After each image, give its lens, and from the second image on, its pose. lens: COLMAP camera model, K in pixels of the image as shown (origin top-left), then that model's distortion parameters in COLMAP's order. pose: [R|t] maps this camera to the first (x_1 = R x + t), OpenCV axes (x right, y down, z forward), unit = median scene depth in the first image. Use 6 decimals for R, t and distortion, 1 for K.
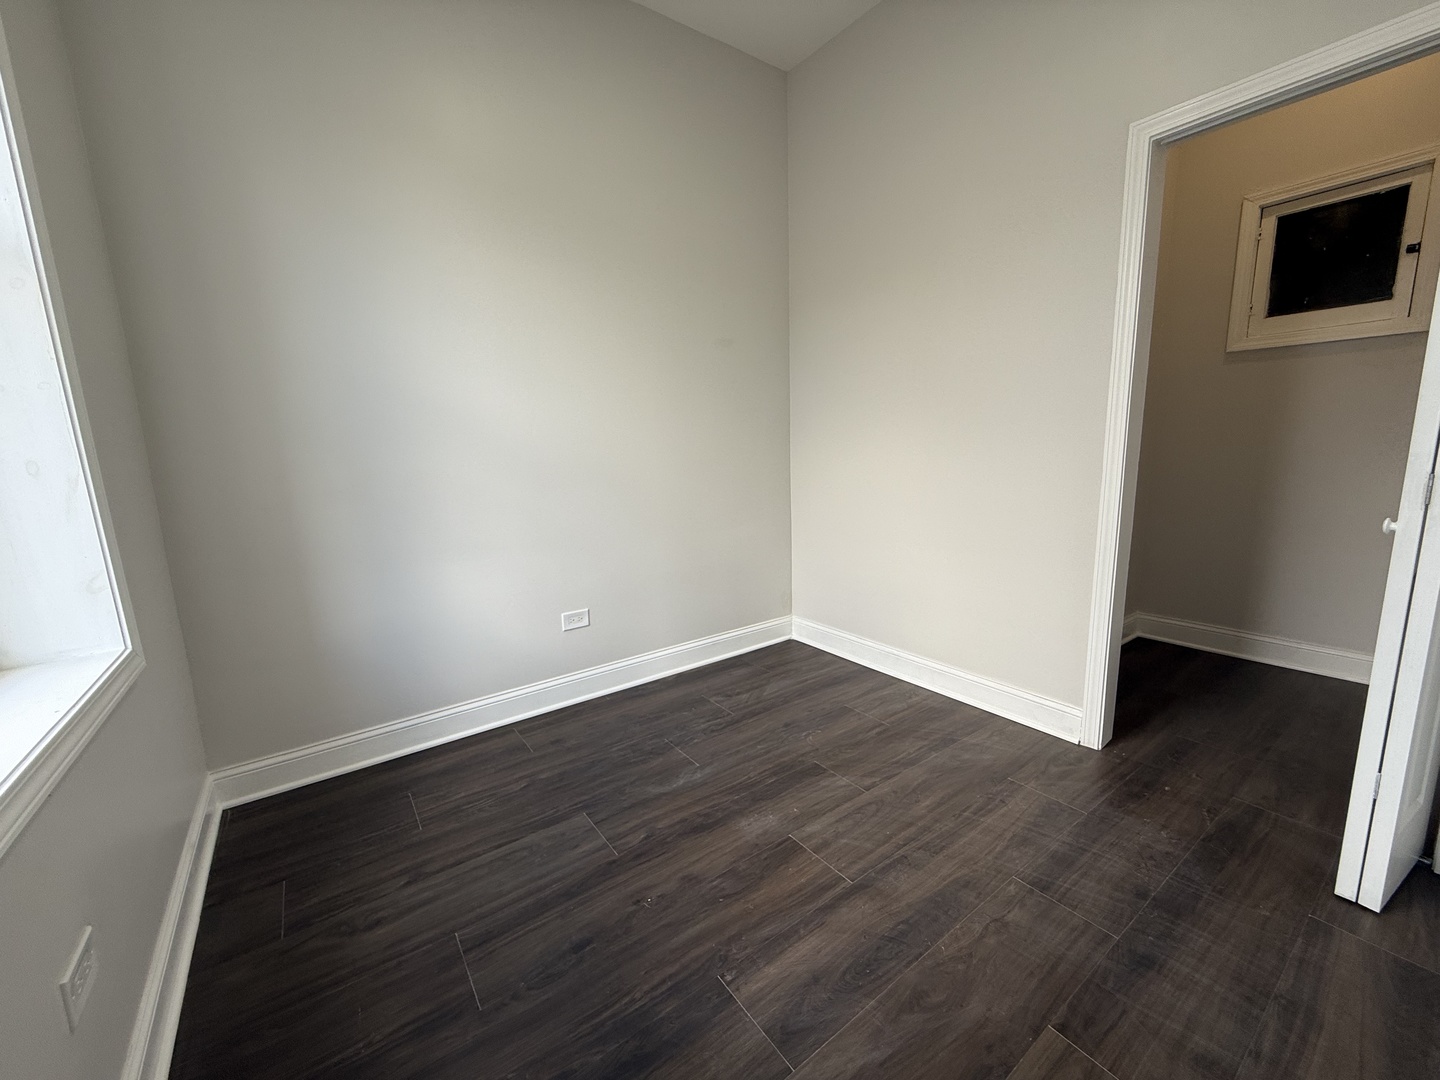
lens RADIAL K [[571.0, 0, 715.1], [0, 571.0, 539.5], [0, 0, 1]] dist [0.000305, -0.000176]
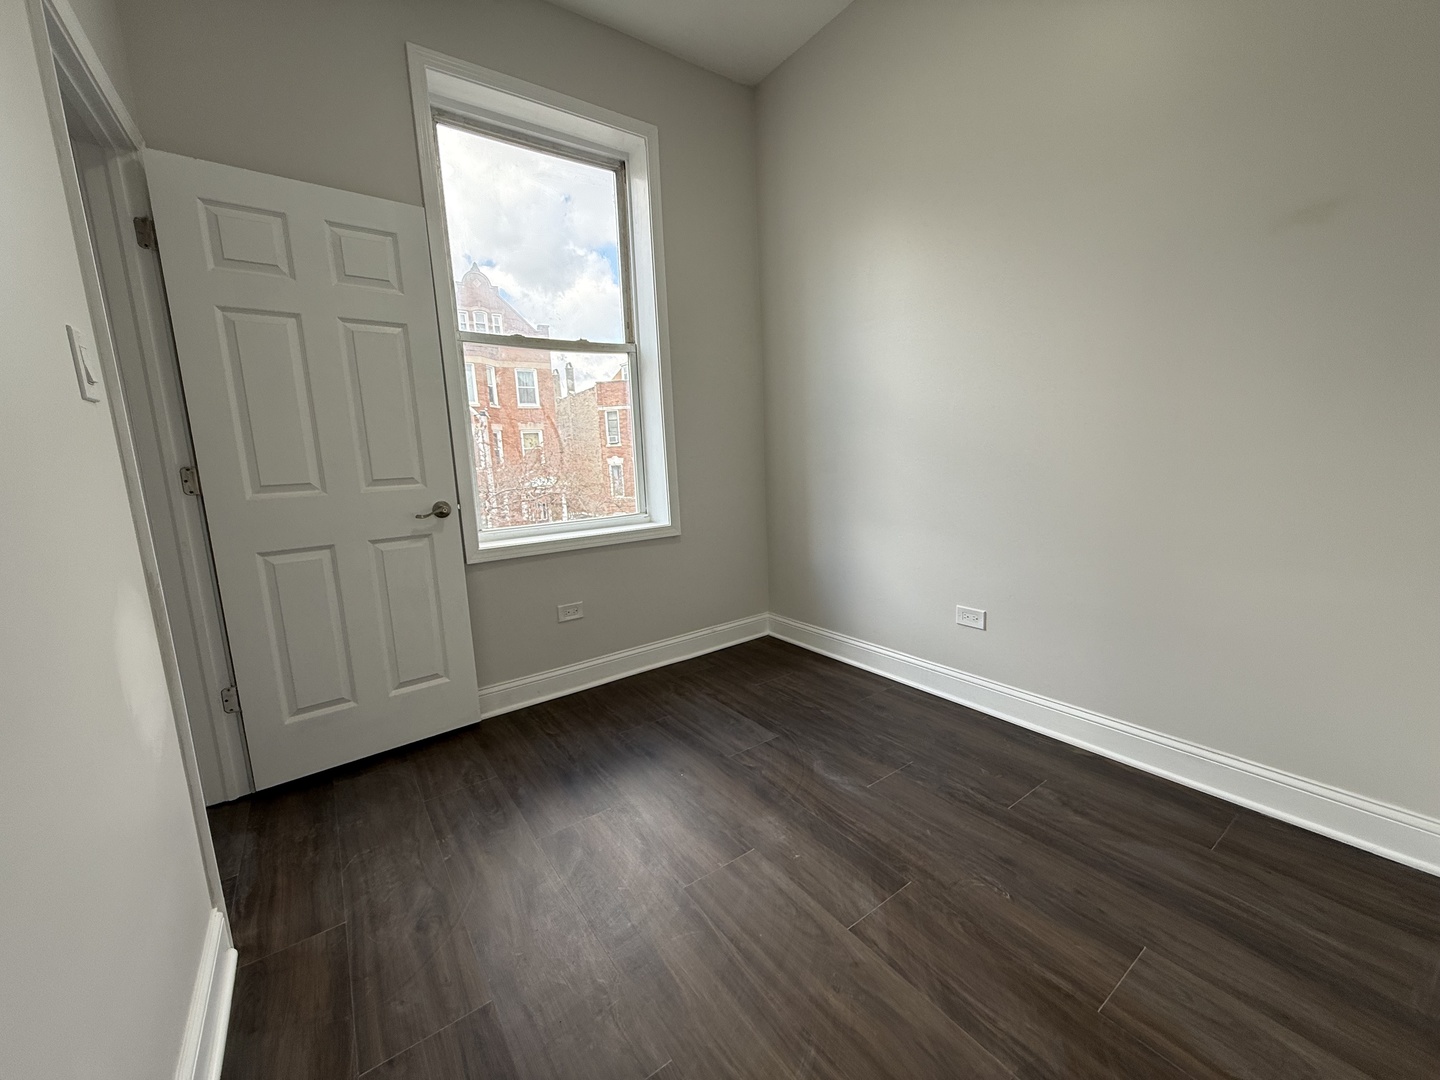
lens RADIAL K [[571.0, 0, 715.1], [0, 571.0, 539.5], [0, 0, 1]] dist [0.000305, -0.000176]
pose [[-0.001367, 0.188778, -0.982019, 0.821829], [-0.121505, 0.974712, 0.187542, -0.134617], [0.992590, 0.119577, 0.021605, 0.720297]]
